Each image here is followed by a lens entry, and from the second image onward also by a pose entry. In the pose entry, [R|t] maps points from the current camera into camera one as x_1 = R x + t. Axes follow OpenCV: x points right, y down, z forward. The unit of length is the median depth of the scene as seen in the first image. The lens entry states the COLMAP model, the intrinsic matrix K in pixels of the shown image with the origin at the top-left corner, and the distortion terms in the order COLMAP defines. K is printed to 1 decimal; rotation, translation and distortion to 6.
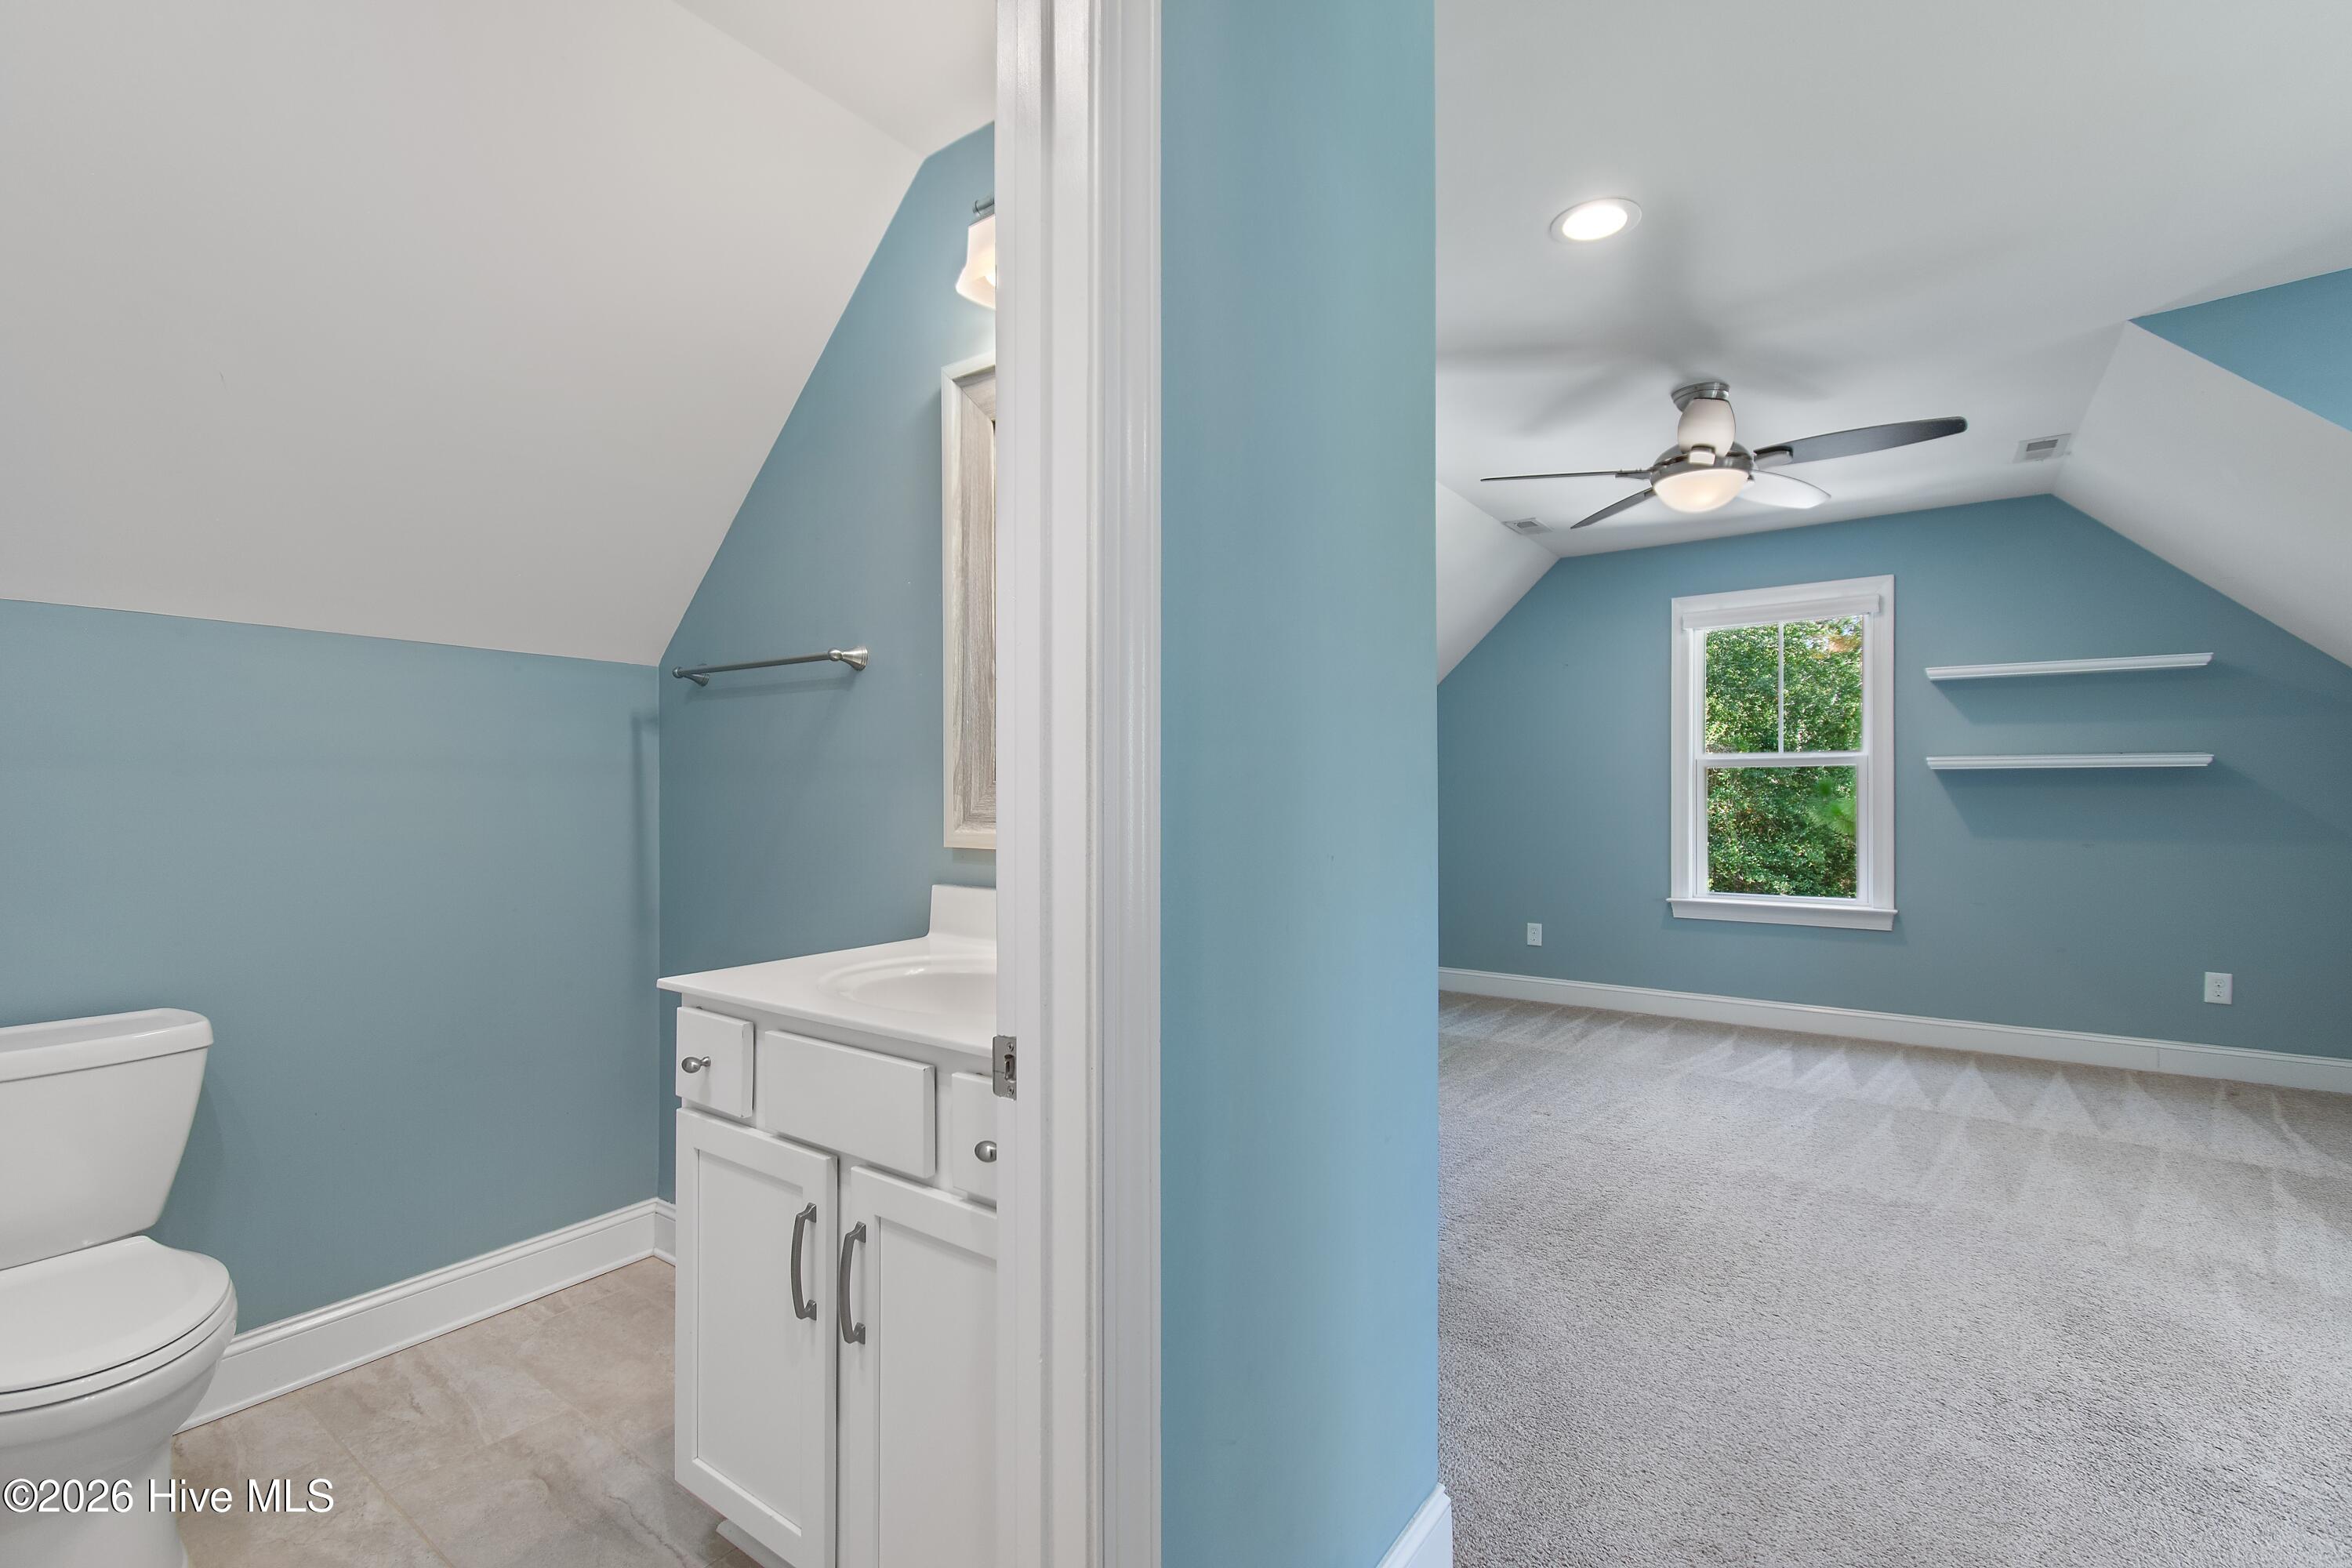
lens RADIAL K [[1037.8, 0, 1193.7], [0, 1037.8, 805.8], [0, 0, 1]] dist [0.009242, -0.002959]
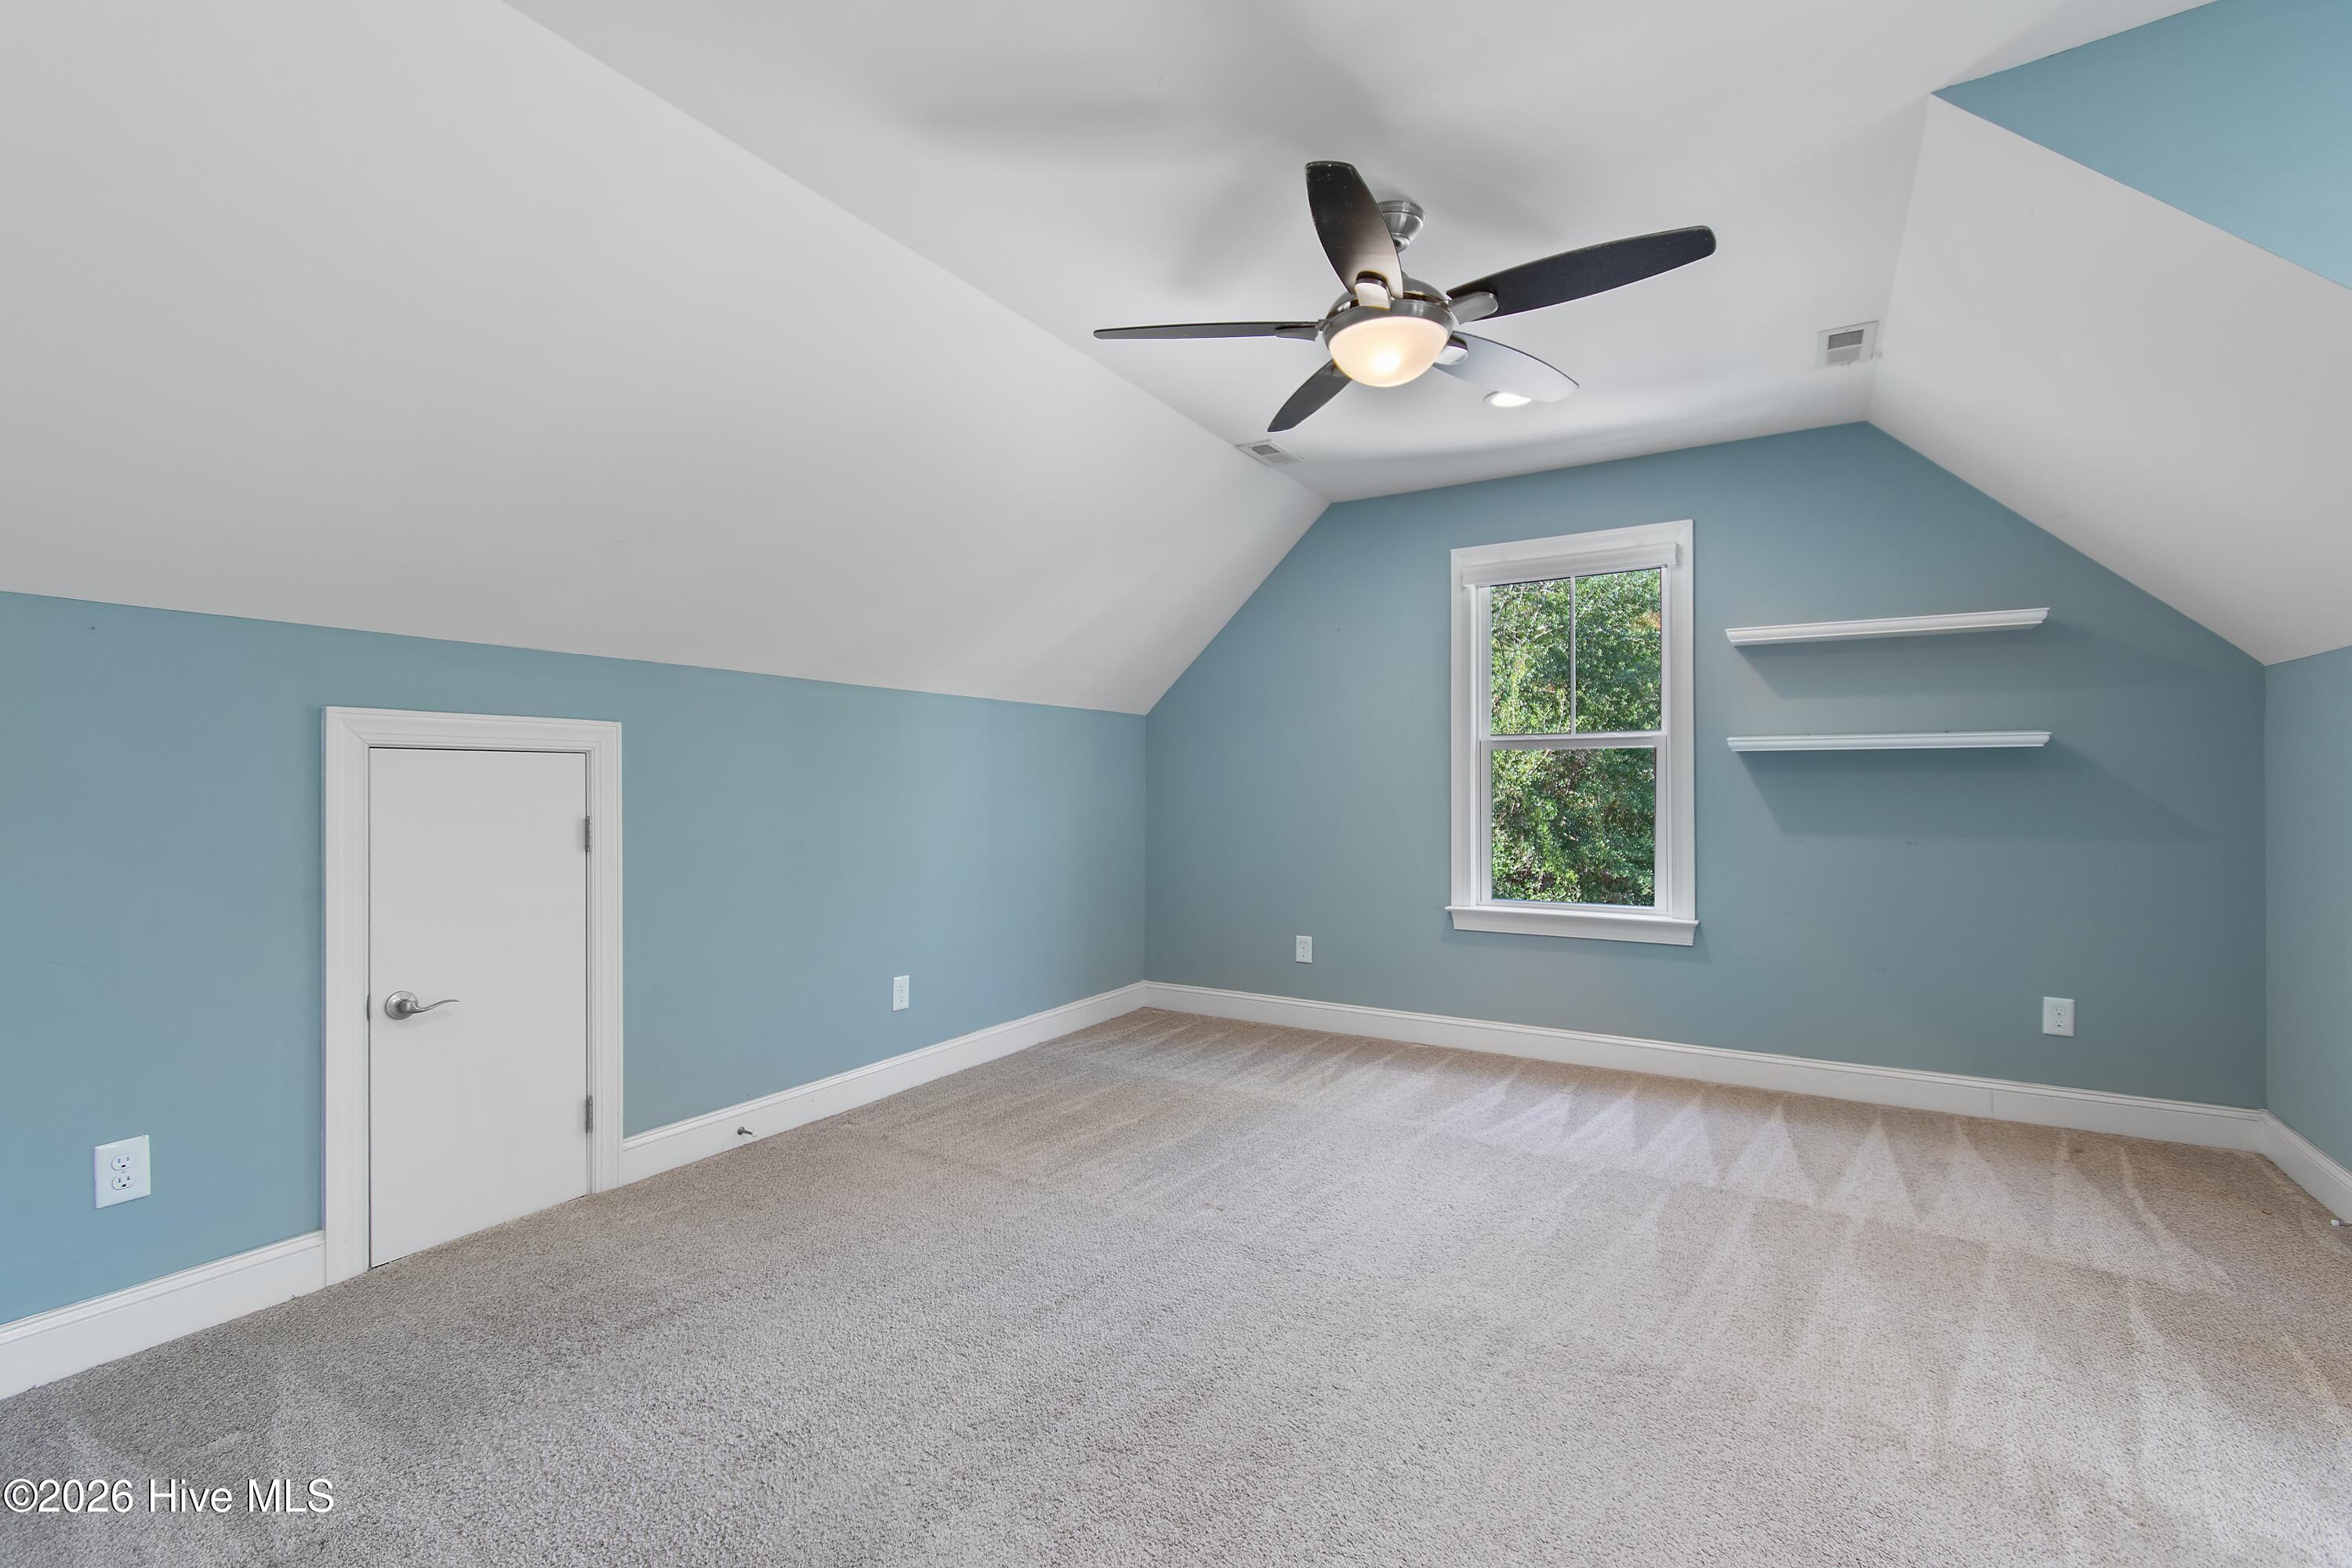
lens RADIAL K [[1037.8, 0, 1183.3], [0, 1037.8, 789.5], [0, 0, 1]] dist [0.009242, -0.002959]
pose [[0.996835, 0.001873, 0.079475, 0.213404], [-0.000998, 0.999939, -0.011042, 0.004990], [-0.079490, 0.010928, 0.996776, 0.218275]]
